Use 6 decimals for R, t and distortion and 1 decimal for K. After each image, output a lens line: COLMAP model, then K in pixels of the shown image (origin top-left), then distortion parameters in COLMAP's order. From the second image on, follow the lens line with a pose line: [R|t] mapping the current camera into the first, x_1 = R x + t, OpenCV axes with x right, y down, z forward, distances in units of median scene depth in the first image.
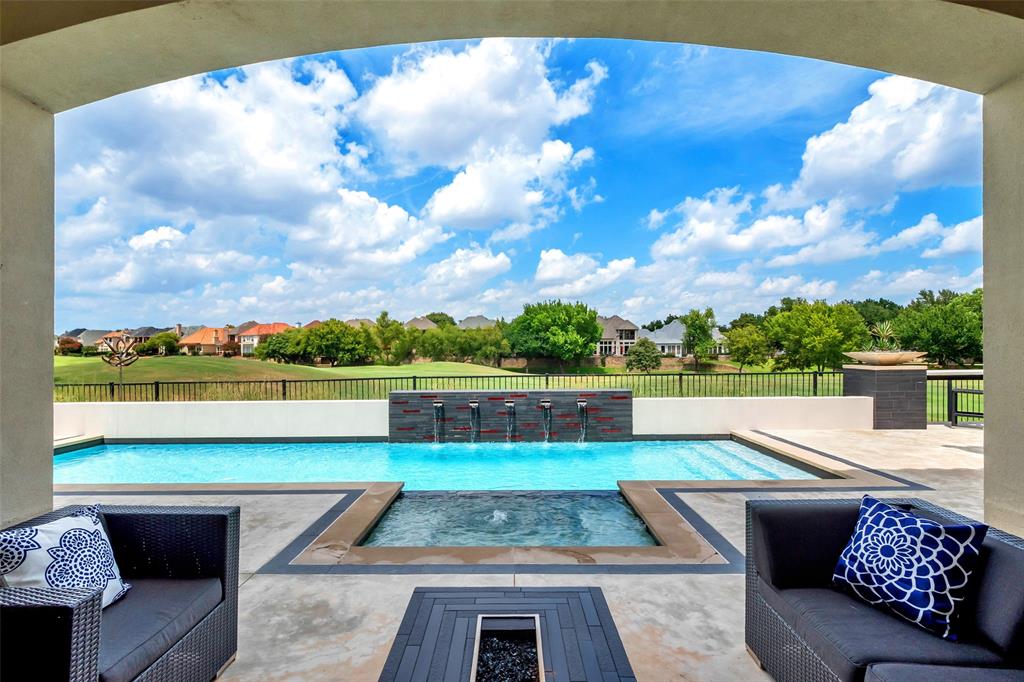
lens RADIAL K [[498.0, 0, 512.0], [0, 498.0, 341.0], [0, 0, 1]] dist [-0.001824, 0.000069]
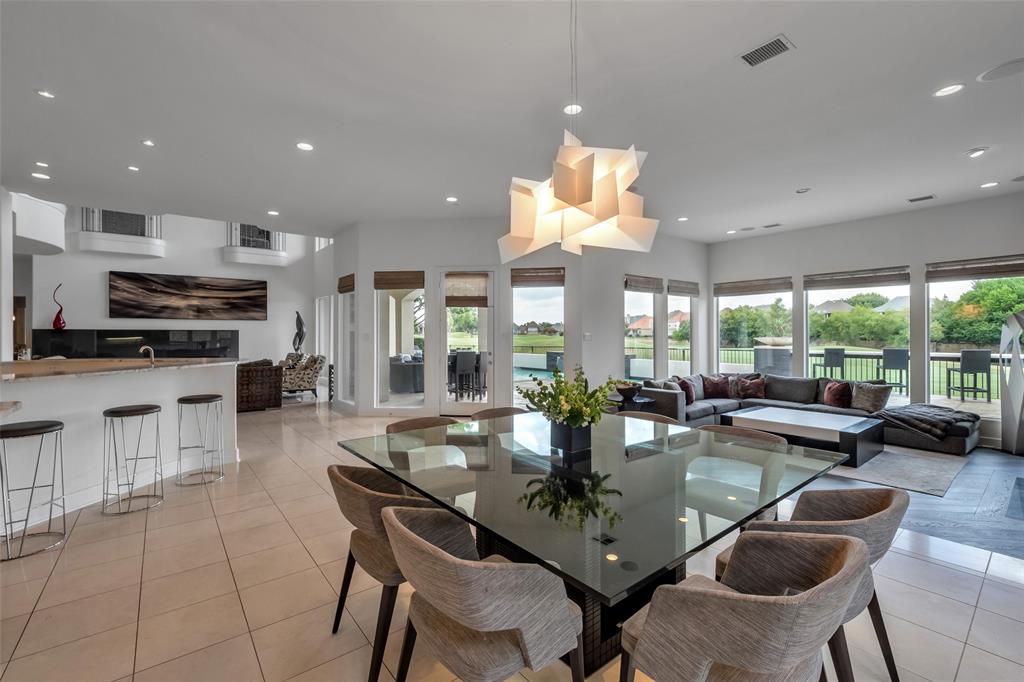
lens RADIAL K [[447.0, 0, 512.0], [0, 447.0, 341.0], [0, 0, 1]] dist [-0.006849, -0.000537]
pose [[0.634279, 0.016984, -0.772918, 0.112172], [0.010929, 0.999462, 0.030930, -0.001621], [0.773027, -0.028065, 0.633752, -0.044167]]
